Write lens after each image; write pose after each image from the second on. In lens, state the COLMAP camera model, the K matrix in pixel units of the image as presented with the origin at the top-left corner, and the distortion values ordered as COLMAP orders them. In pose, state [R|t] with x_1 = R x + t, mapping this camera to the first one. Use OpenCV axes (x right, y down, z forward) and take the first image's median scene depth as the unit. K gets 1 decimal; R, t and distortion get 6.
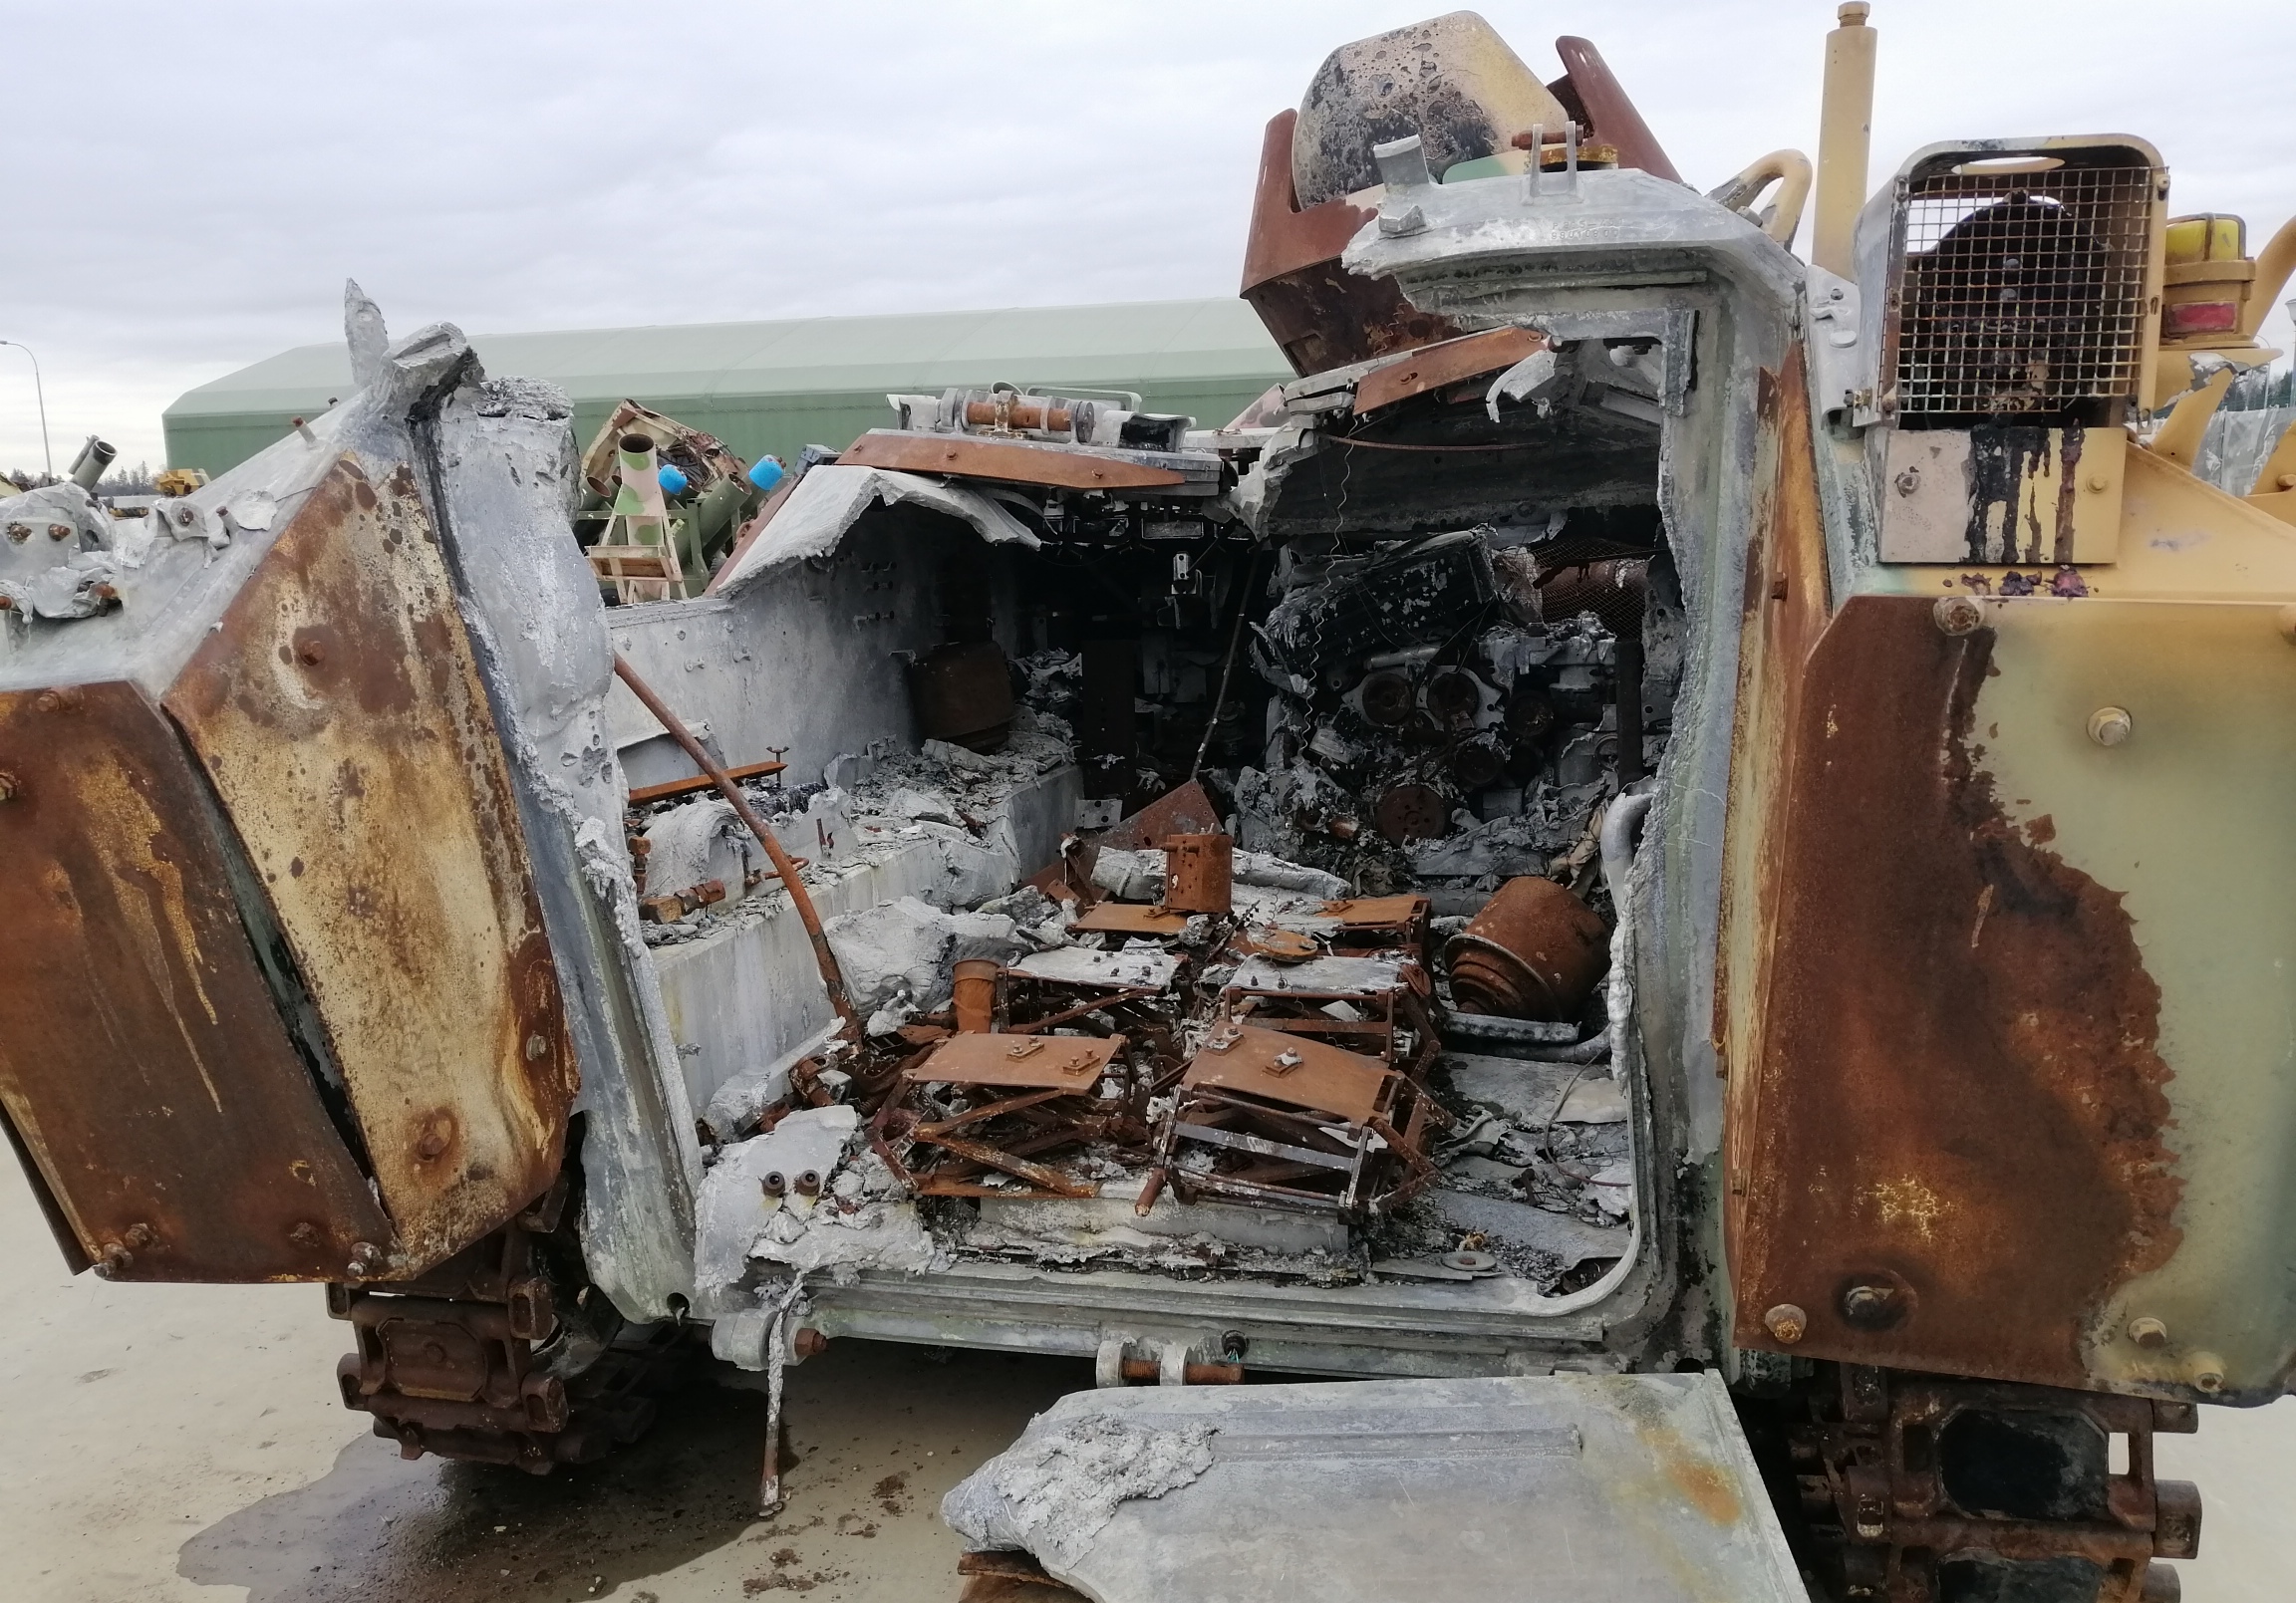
lens RADIAL K [[1795.9, 0, 1160.0], [0, 1795.9, 811.9], [0, 0, 1]] dist [0.029815, -0.012031]
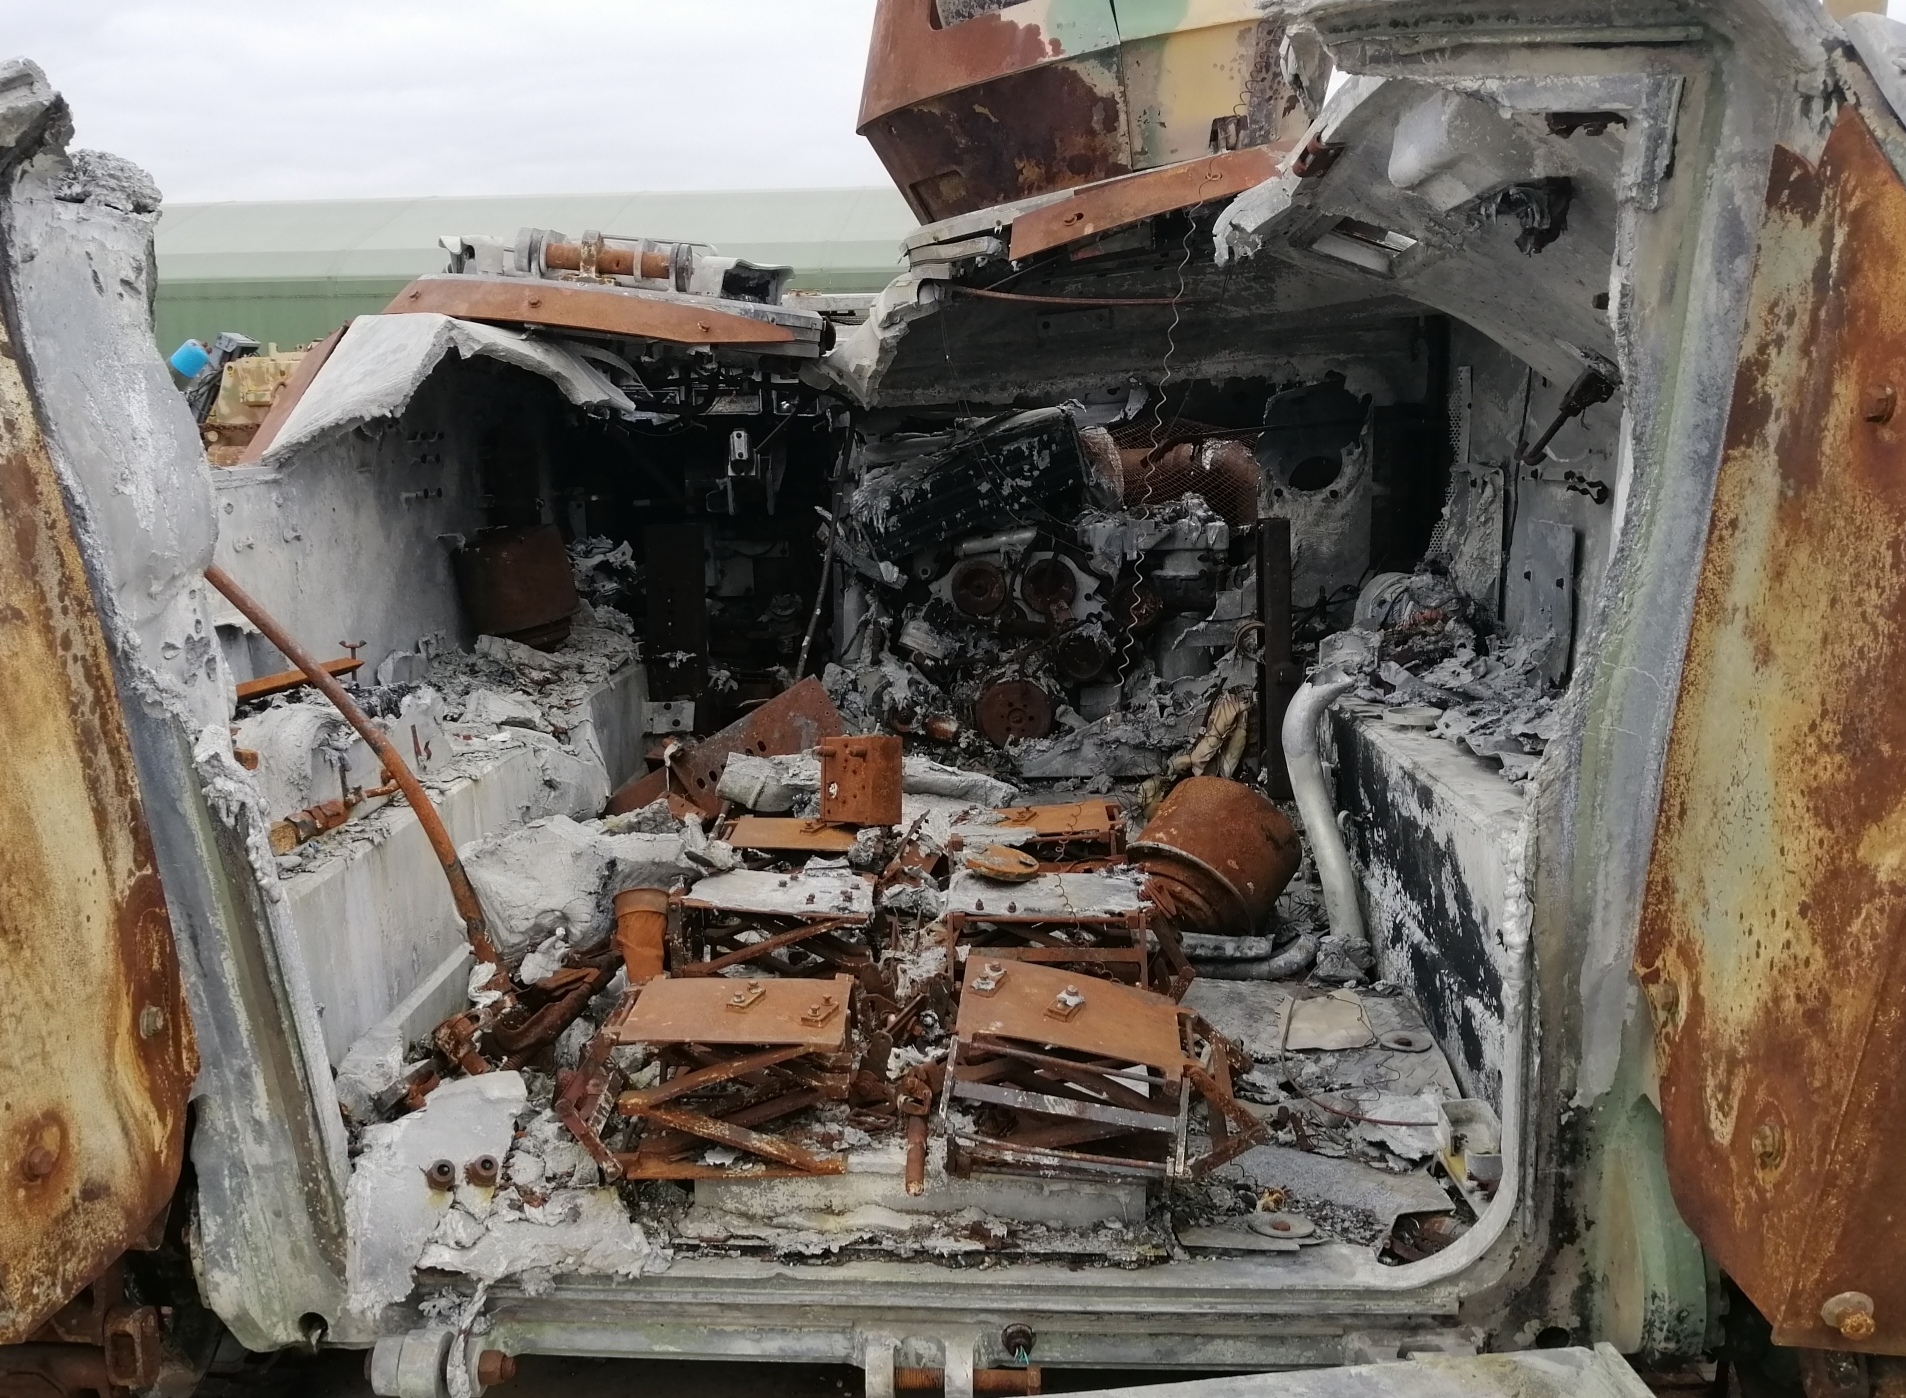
lens RADIAL K [[1794.7, 0, 834.2], [0, 1794.7, 762.0], [0, 0, 1]] dist [0.009553, 0.000000]
pose [[0.989466, -0.018679, 0.143553, -0.150464], [0.015175, 0.999561, 0.025463, 0.003540], [-0.143965, -0.023017, 0.989315, 0.179578]]
